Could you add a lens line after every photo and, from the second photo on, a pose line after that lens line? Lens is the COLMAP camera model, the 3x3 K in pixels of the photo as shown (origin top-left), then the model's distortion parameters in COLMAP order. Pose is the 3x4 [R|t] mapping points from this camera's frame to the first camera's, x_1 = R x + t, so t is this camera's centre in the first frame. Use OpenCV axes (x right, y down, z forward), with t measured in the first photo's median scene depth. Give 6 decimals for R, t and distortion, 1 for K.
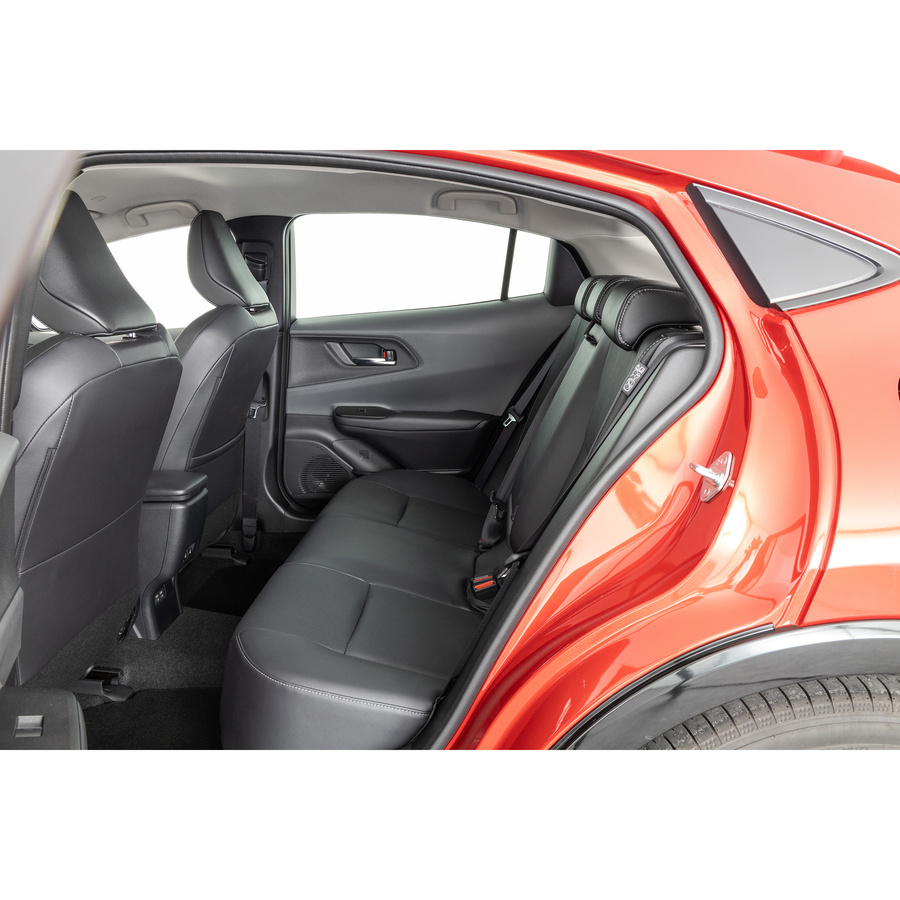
lens RADIAL K [[791.9, 0, 450.0], [0, 791.9, 450.0], [0, 0, 1]] dist [-0.005109, -0.005782]
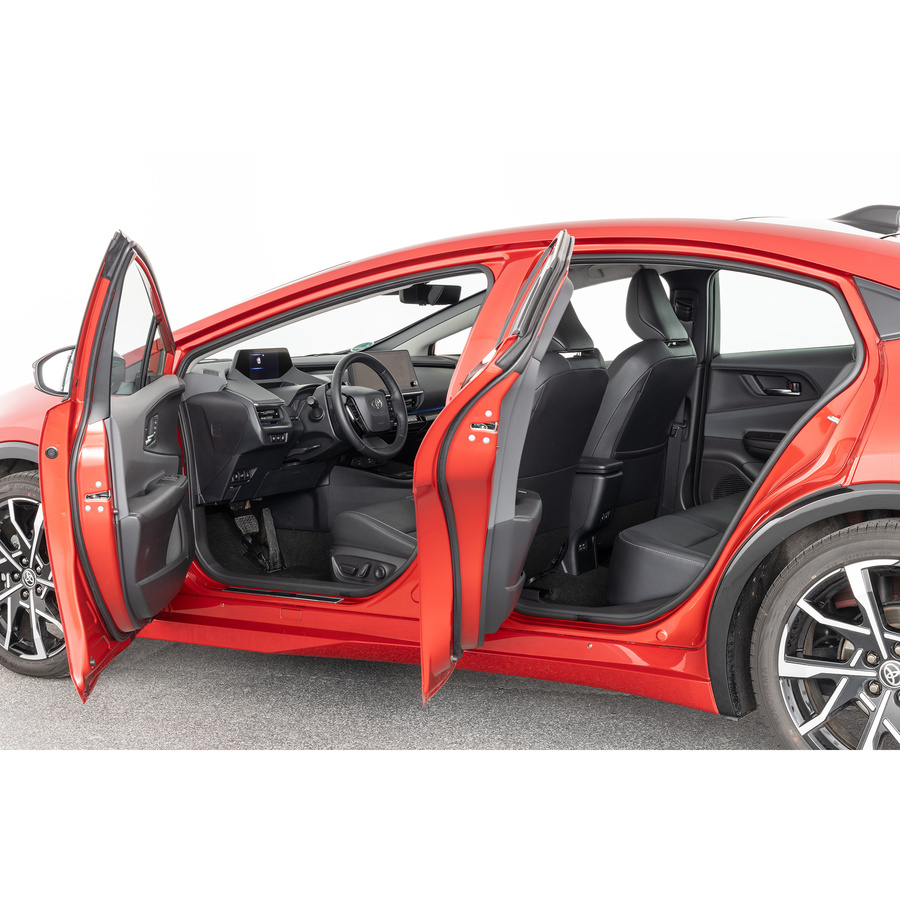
lens RADIAL K [[1456.0, 0, 450.0], [0, 1456.0, 450.0], [0, 0, 1]] dist [-0.010230, -0.022977]
pose [[0.884231, 0.049272, -0.464444, 0.546819], [-0.103402, 0.990395, -0.091794, 0.252063], [0.455460, 0.129191, 0.880832, -1.241247]]
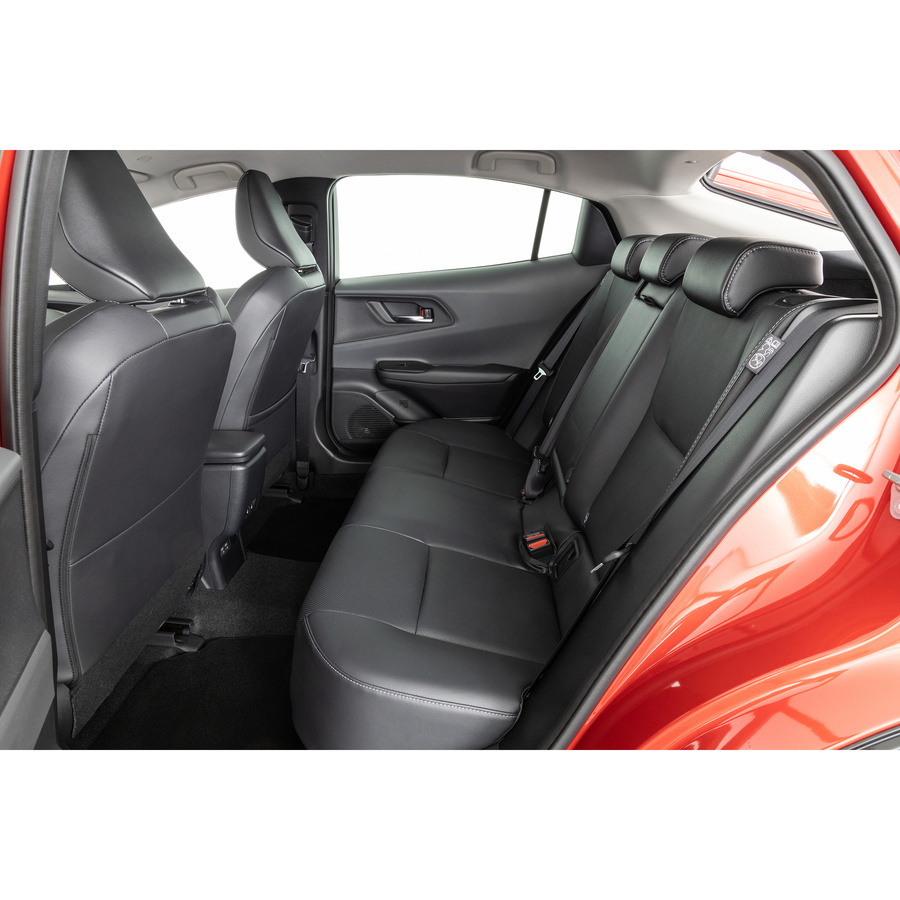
lens RADIAL K [[601.4, 0, 450.0], [0, 601.4, 450.0], [0, 0, 1]] dist [-0.003668, -0.001442]
pose [[0.999948, -0.007373, 0.006988, -0.063241], [0.006501, 0.993051, 0.117504, -0.036657], [-0.007805, -0.117453, 0.993048, 0.193210]]
